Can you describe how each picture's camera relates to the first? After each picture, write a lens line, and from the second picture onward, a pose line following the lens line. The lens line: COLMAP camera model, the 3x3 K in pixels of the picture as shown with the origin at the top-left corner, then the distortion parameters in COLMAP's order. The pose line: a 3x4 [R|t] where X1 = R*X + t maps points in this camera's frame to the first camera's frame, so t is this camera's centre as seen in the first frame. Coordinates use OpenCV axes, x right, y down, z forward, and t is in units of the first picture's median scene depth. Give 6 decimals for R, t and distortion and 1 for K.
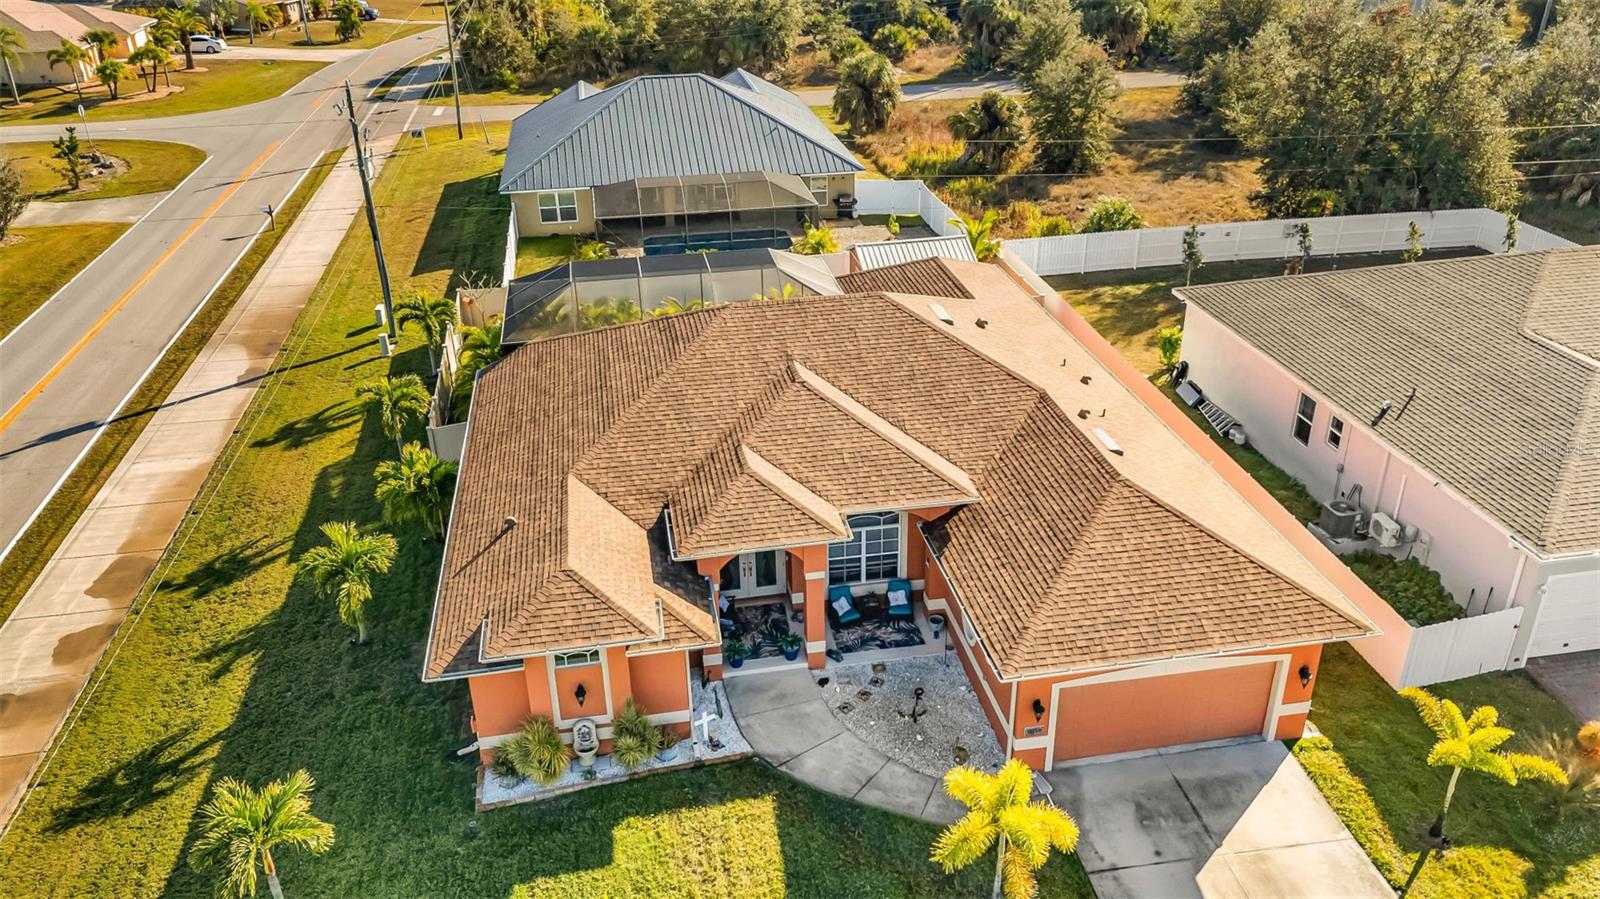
lens RADIAL K [[1170.6, 0, 795.5], [0, 1170.6, 444.4], [0, 0, 1]] dist [0.061731, -0.027147]
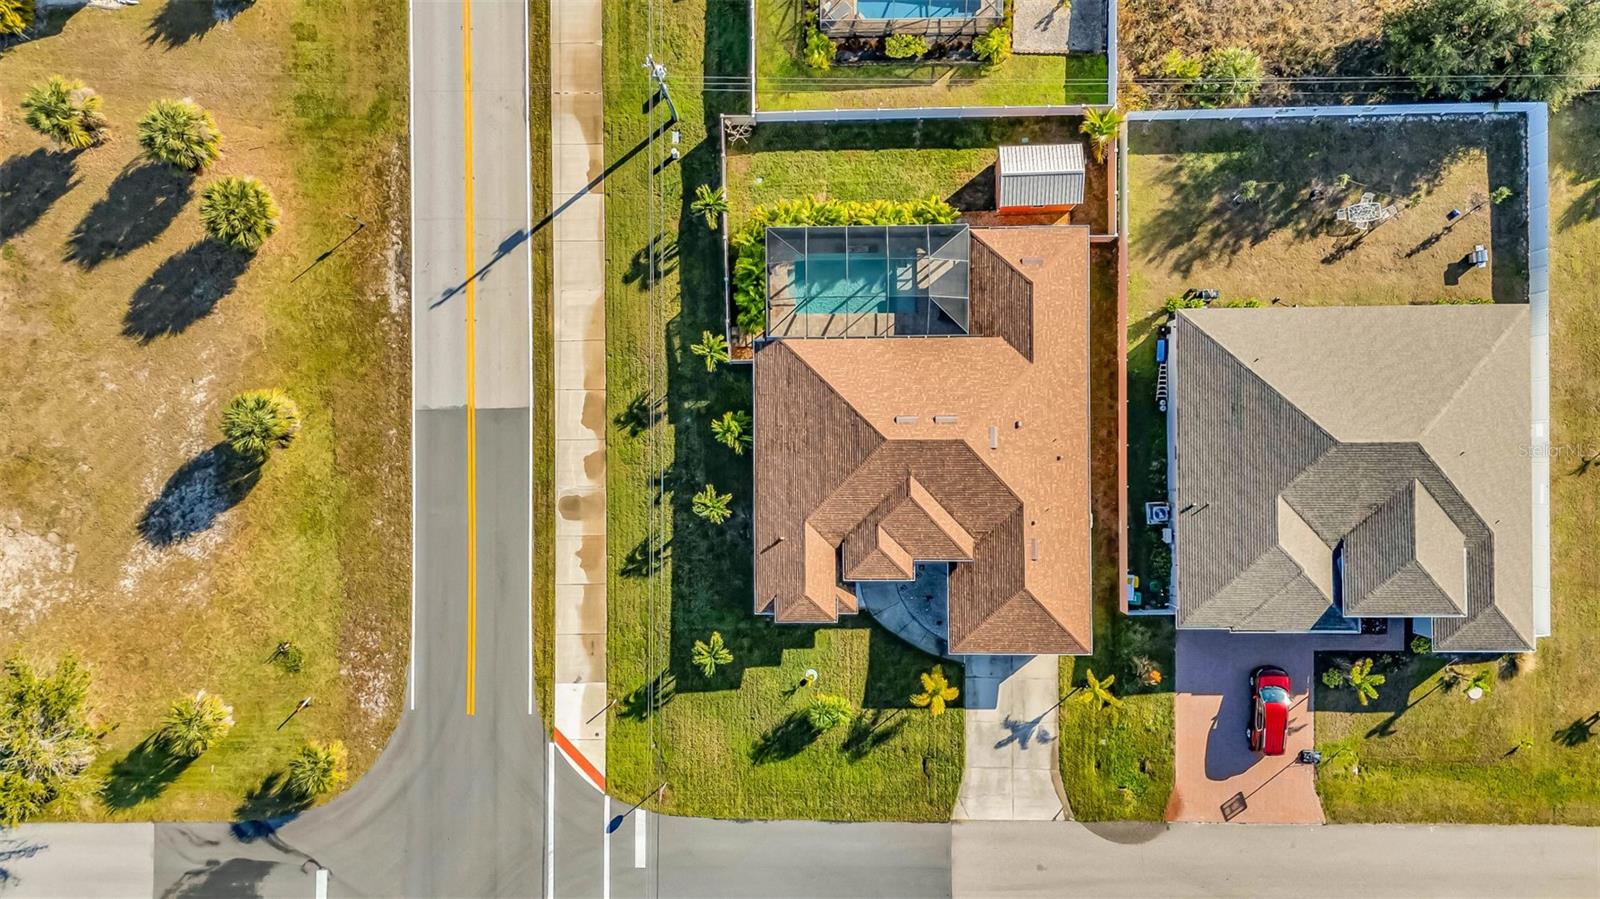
lens RADIAL K [[1170.6, 0, 800.1], [0, 1170.6, 446.3], [0, 0, 1]] dist [0.061731, -0.027147]
pose [[0.986280, 0.164650, -0.011937, -0.135085], [-0.065733, 0.458019, 0.886509, -1.449893], [0.151431, -0.873561, 0.462558, 0.021643]]
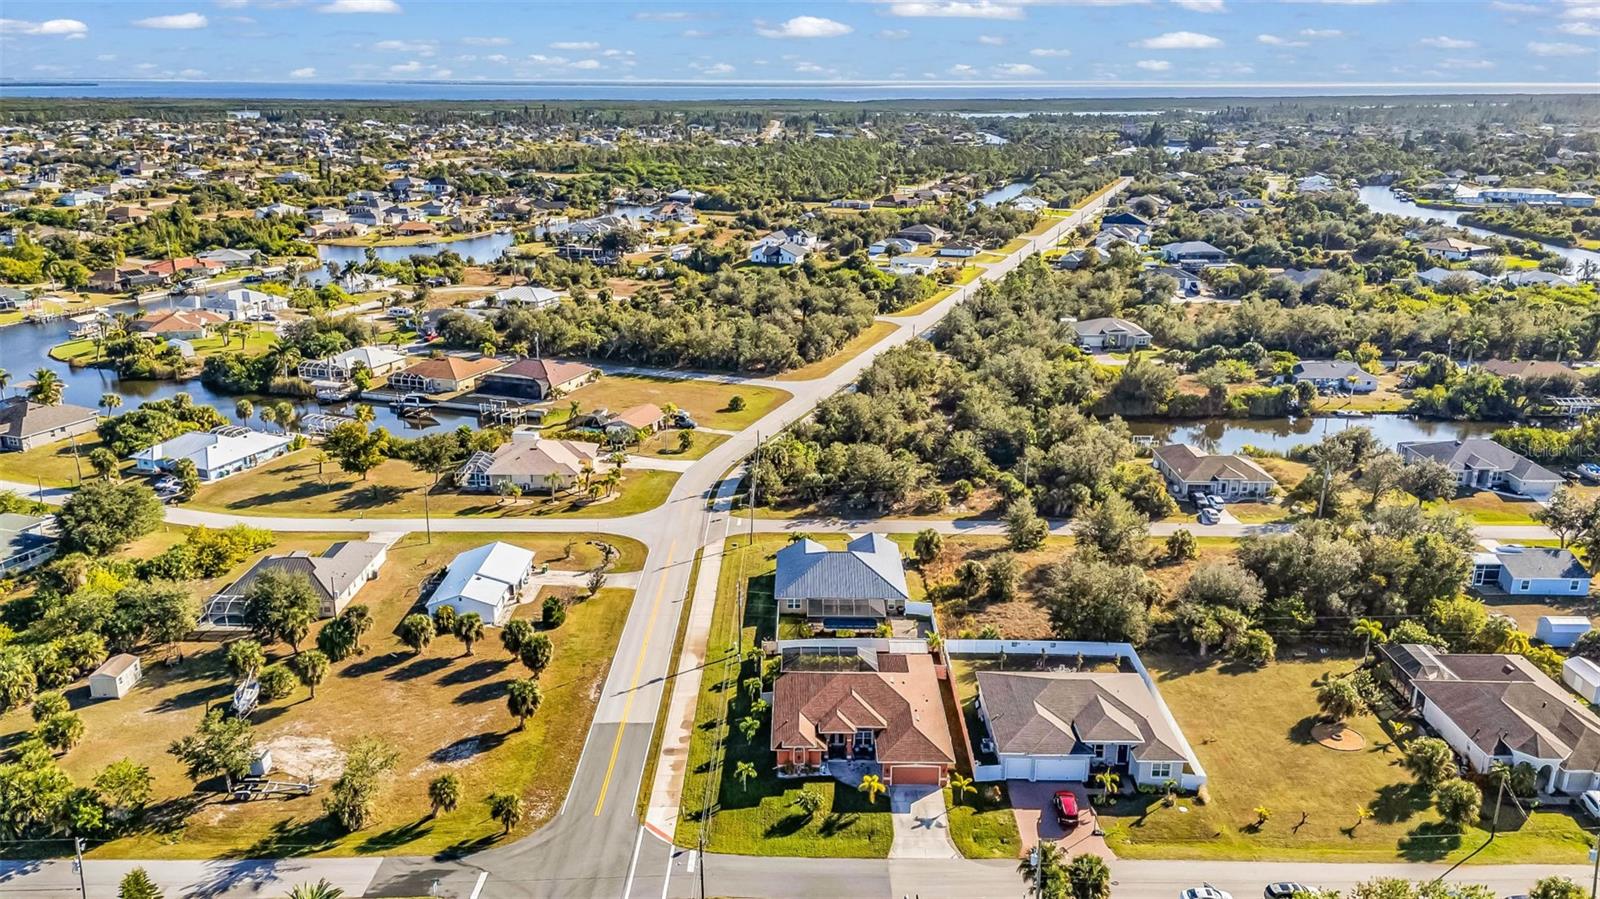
lens RADIAL K [[1170.6, 0, 791.2], [0, 1170.6, 452.3], [0, 0, 1]] dist [0.061731, -0.027147]
pose [[0.983580, 0.072160, -0.165420, 0.315111], [-0.099395, 0.981642, -0.162787, -0.150737], [0.150636, 0.176556, 0.972696, -2.490575]]
